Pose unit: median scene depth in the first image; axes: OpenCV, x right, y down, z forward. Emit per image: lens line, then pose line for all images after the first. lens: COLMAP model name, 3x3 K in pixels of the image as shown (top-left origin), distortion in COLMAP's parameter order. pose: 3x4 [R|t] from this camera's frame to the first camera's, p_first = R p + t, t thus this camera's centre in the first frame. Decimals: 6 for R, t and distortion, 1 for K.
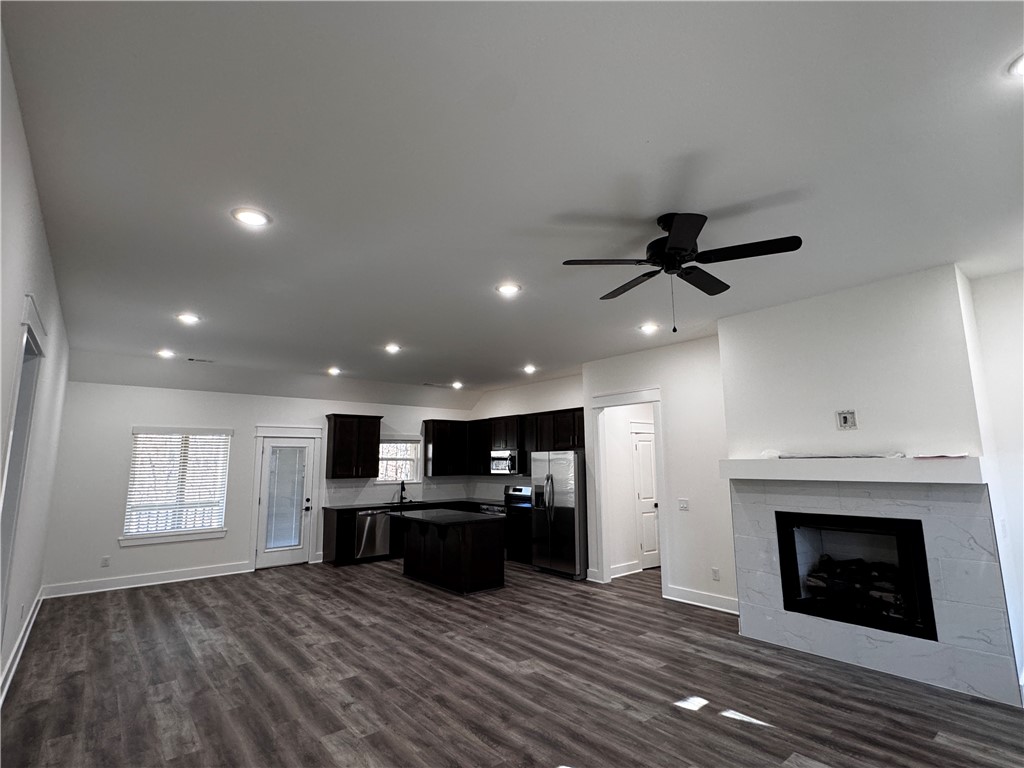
lens RADIAL K [[498.4, 0, 512.0], [0, 498.4, 384.0], [0, 0, 1]] dist [-0.000473, 0.000127]
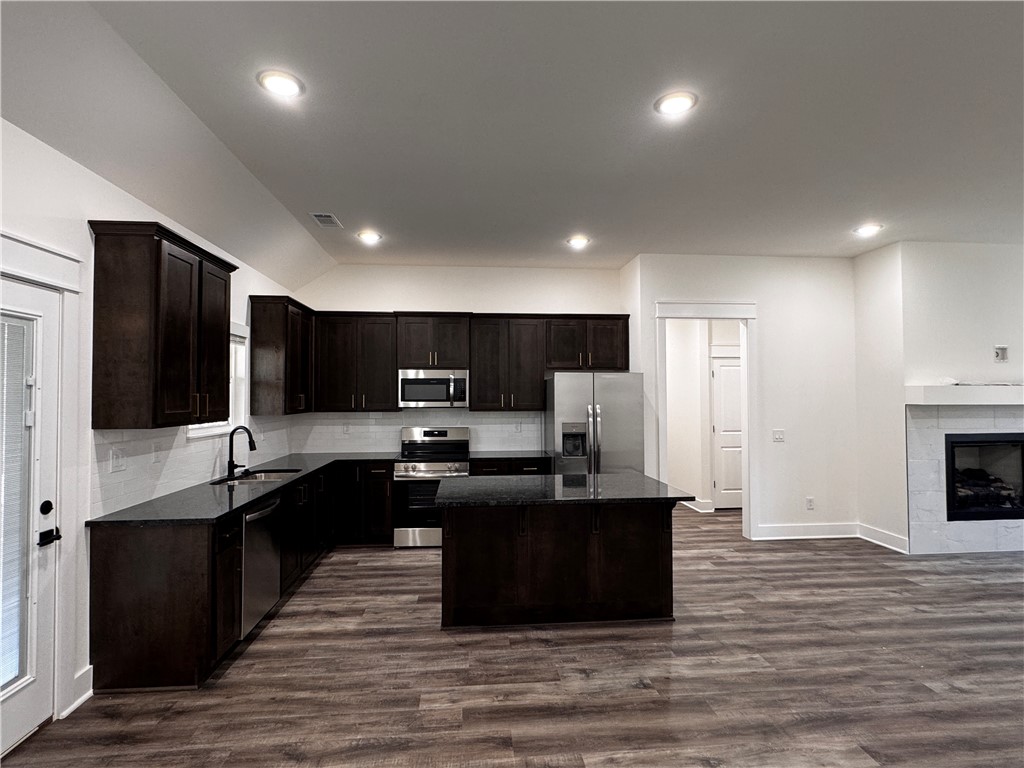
lens RADIAL K [[498.4, 0, 512.0], [0, 498.4, 384.0], [0, 0, 1]] dist [-0.000473, 0.000127]
pose [[0.571544, 0.027505, 0.820111, -0.825247], [-0.129812, 0.989883, 0.057268, 0.193219], [-0.810239, -0.139191, 0.569332, 1.075999]]
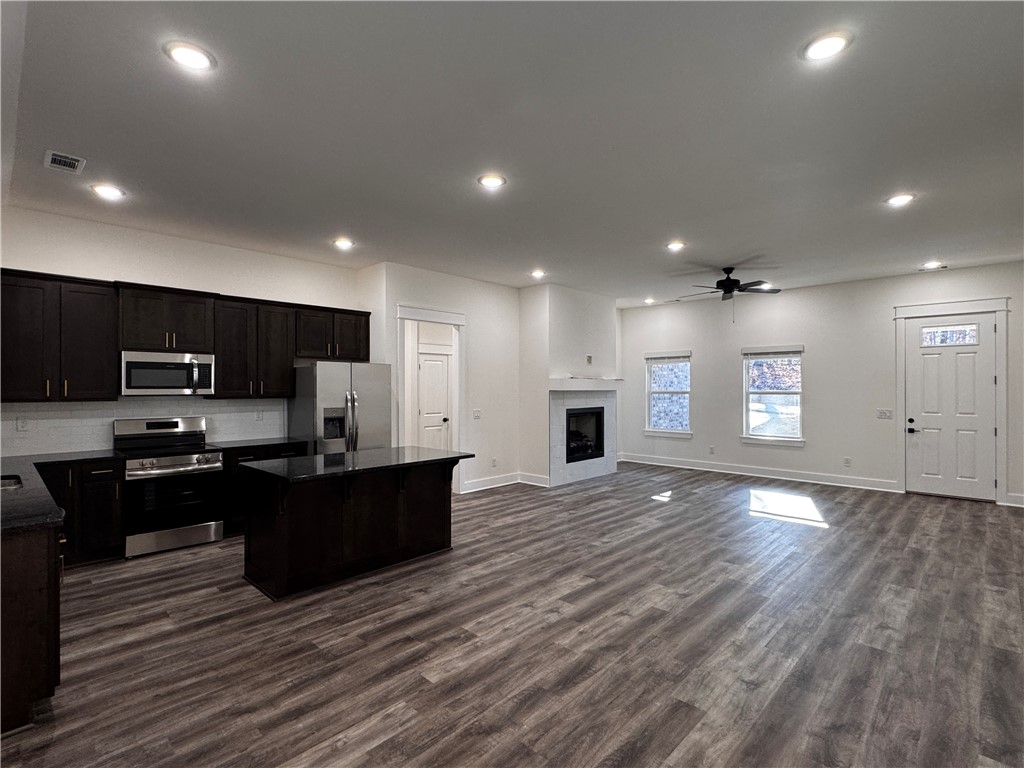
lens RADIAL K [[498.4, 0, 512.0], [0, 498.4, 384.0], [0, 0, 1]] dist [-0.000473, 0.000127]
pose [[-0.112295, 0.015275, 0.993557, -1.064172], [-0.152700, 0.987740, -0.032445, 0.236305], [-0.981872, -0.155360, -0.108586, 1.280627]]
